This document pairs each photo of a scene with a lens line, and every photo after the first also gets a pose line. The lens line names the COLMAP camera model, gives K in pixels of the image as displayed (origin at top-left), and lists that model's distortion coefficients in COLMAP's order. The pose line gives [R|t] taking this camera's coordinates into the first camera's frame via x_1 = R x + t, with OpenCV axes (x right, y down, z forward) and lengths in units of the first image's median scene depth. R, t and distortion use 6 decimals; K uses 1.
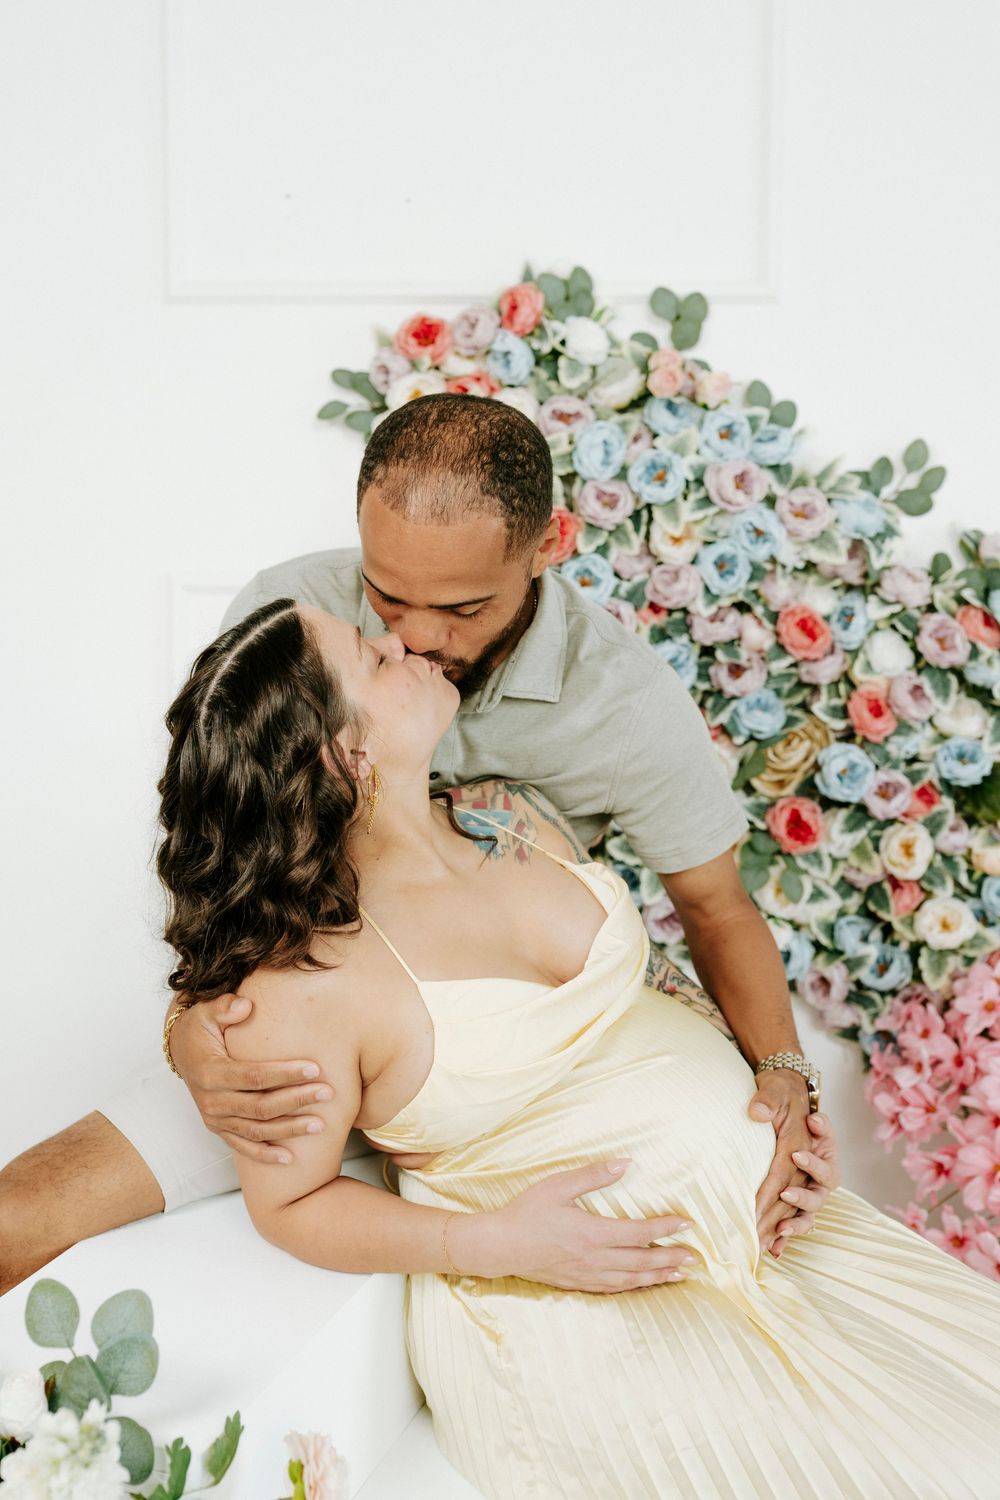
lens RADIAL K [[1619.7, 0, 503.8], [0, 1619.7, 703.9], [0, 0, 1]] dist [-0.003079, 0.004491]
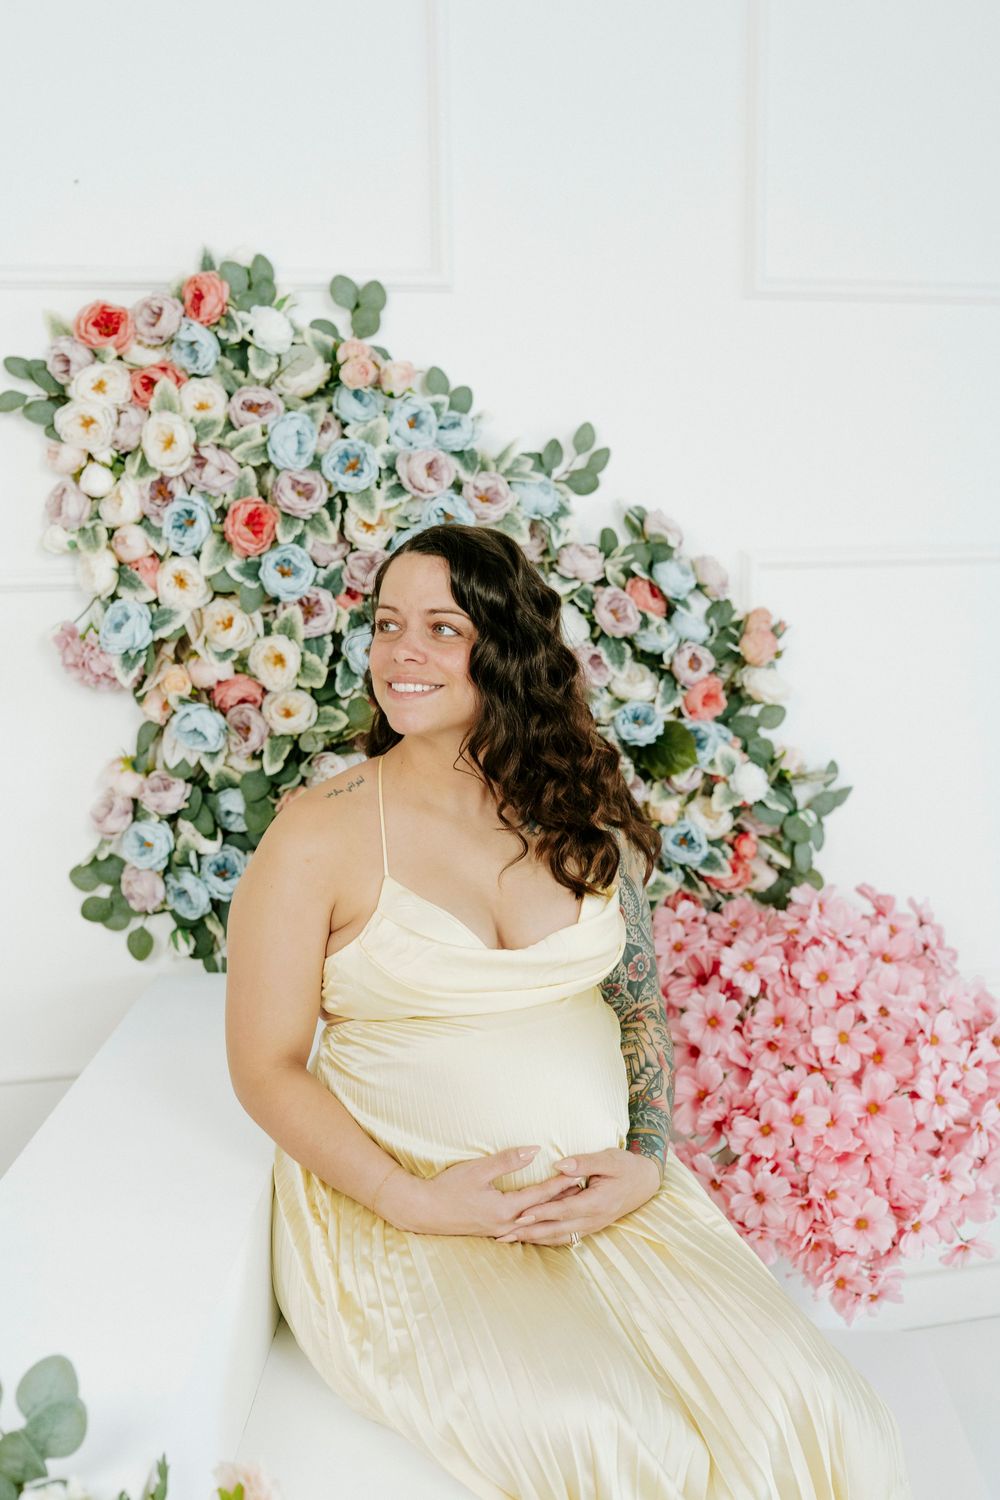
lens RADIAL K [[1640.1, 0, 470.2], [0, 1640.1, 708.5], [0, 0, 1]] dist [-0.000218, 0.005700]
pose [[0.960501, -0.063075, 0.271032, -0.120518], [0.047487, 0.996839, 0.063700, -0.049418], [-0.274193, -0.048314, 0.960460, -0.019862]]
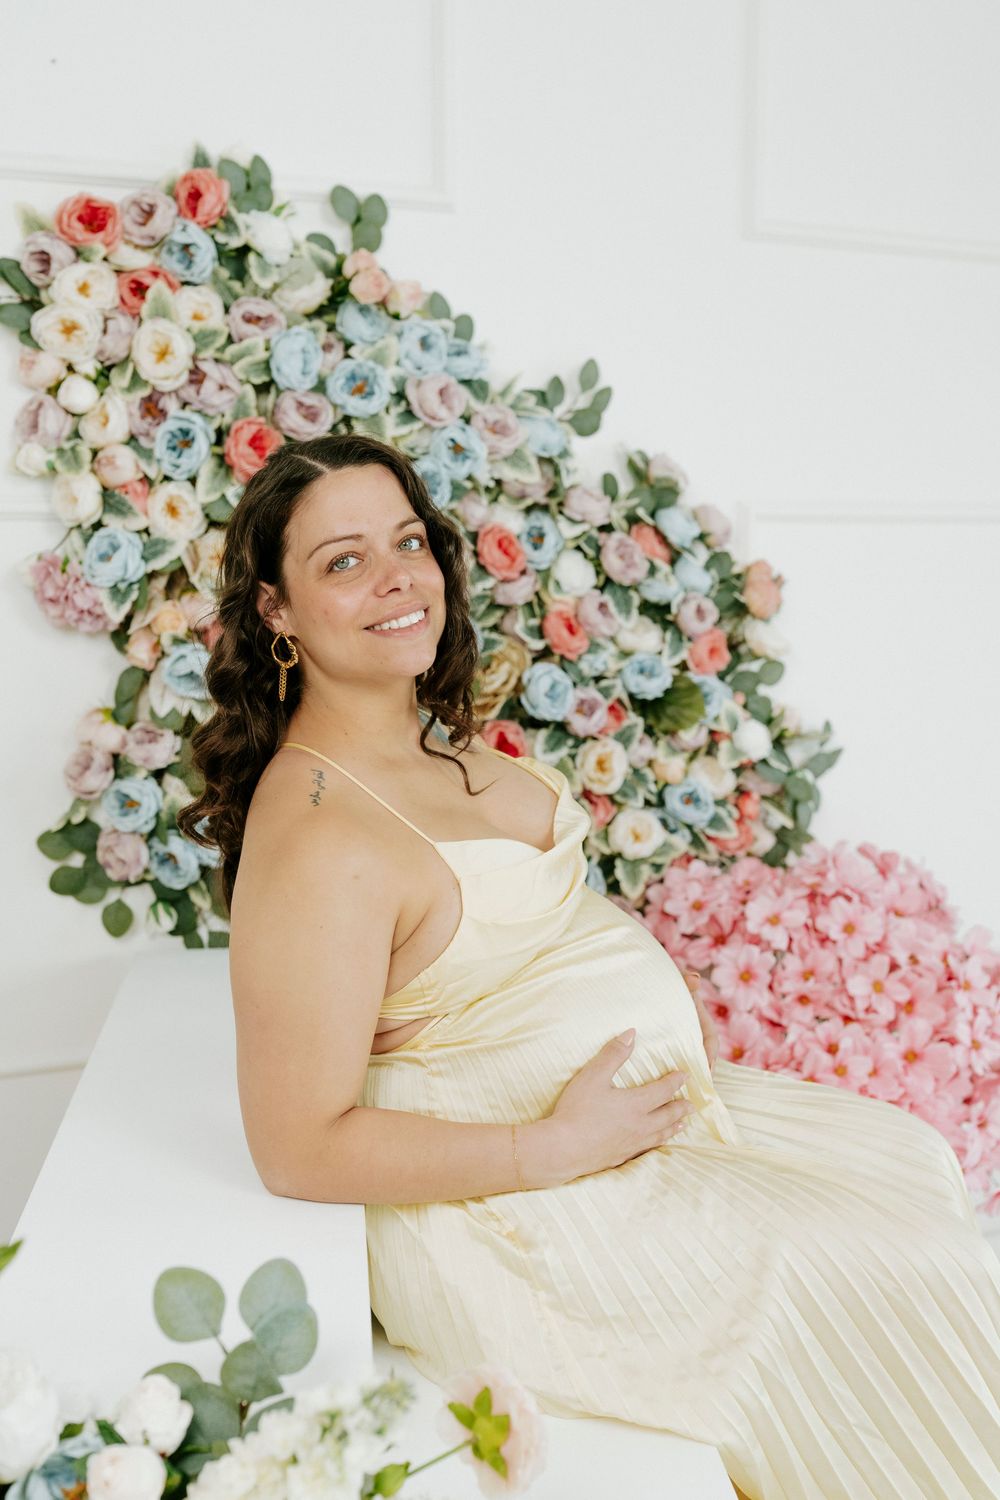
lens RADIAL K [[1698.9, 0, 547.6], [0, 1698.9, 755.2], [0, 0, 1]] dist [-0.000537, 0.002024]
pose [[0.894523, -0.068341, 0.441767, -0.254420], [0.048273, 0.997233, 0.056525, 0.021763], [-0.444407, -0.029238, 0.895348, 0.057417]]
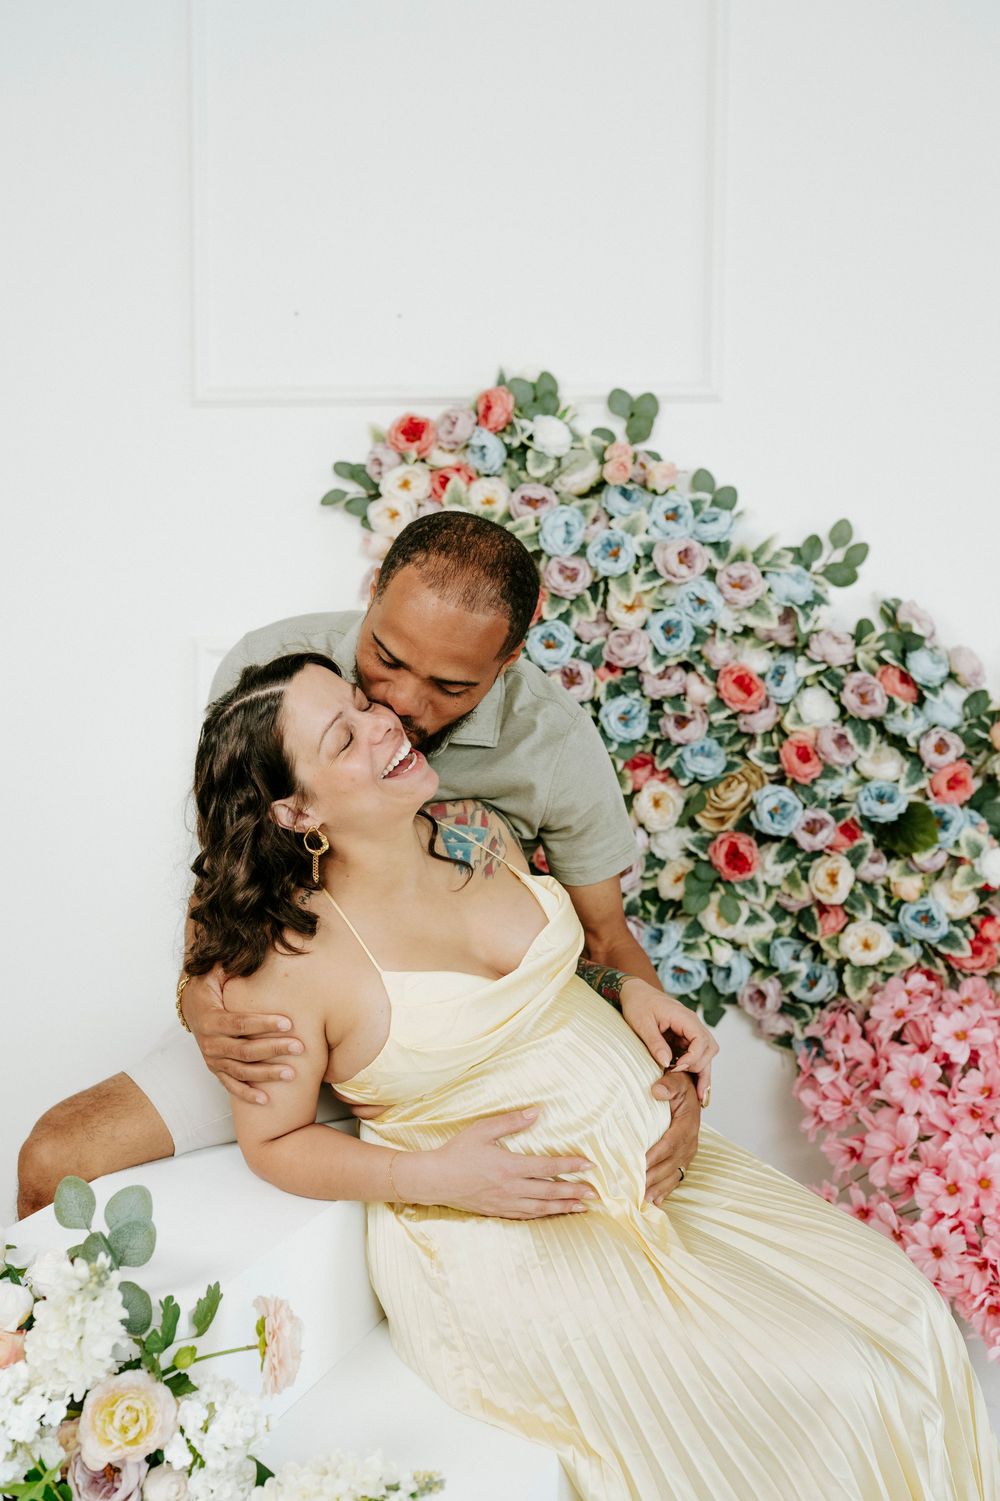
lens RADIAL K [[1579.9, 0, 475.5], [0, 1579.9, 769.0], [0, 0, 1]] dist [0.000779, -0.013545]
pose [[0.998796, 0.002034, -0.049011, 0.052358], [-0.002295, 0.999983, -0.005276, 0.019278], [0.049000, 0.005382, 0.998784, -0.126195]]
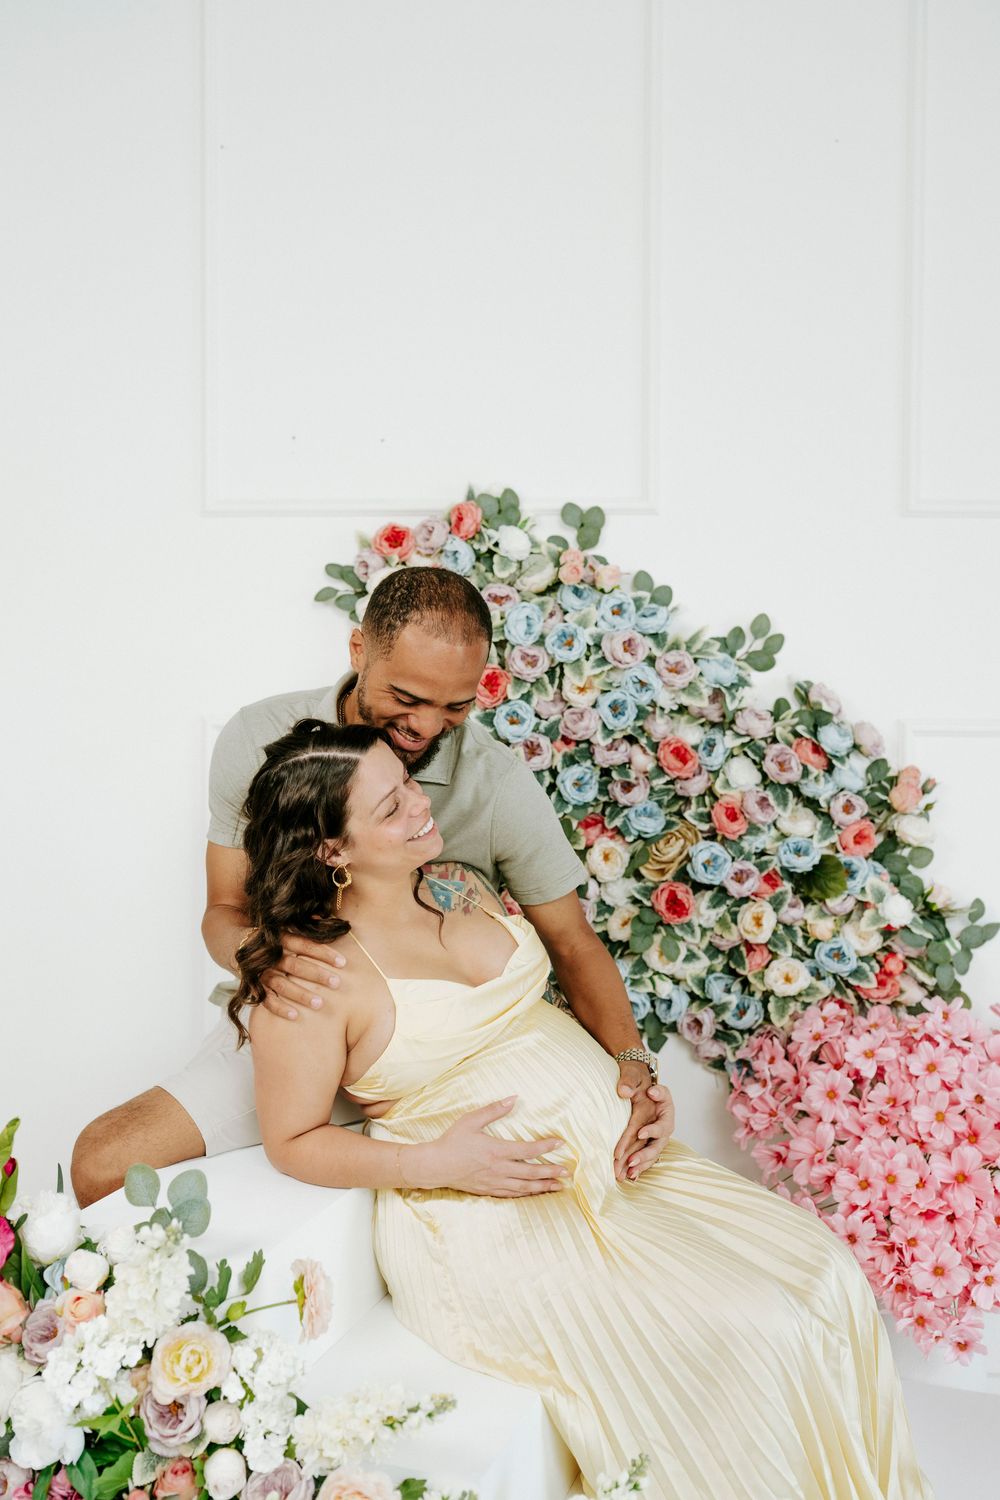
lens RADIAL K [[1506.4, 0, 475.2], [0, 1506.4, 753.7], [0, 0, 1]] dist [-0.001522, 0.005489]
pose [[0.999962, -0.003211, -0.008057, 0.028110], [0.002725, 0.998216, -0.059648, 0.026095], [0.008234, 0.059623, 0.998187, -0.243281]]
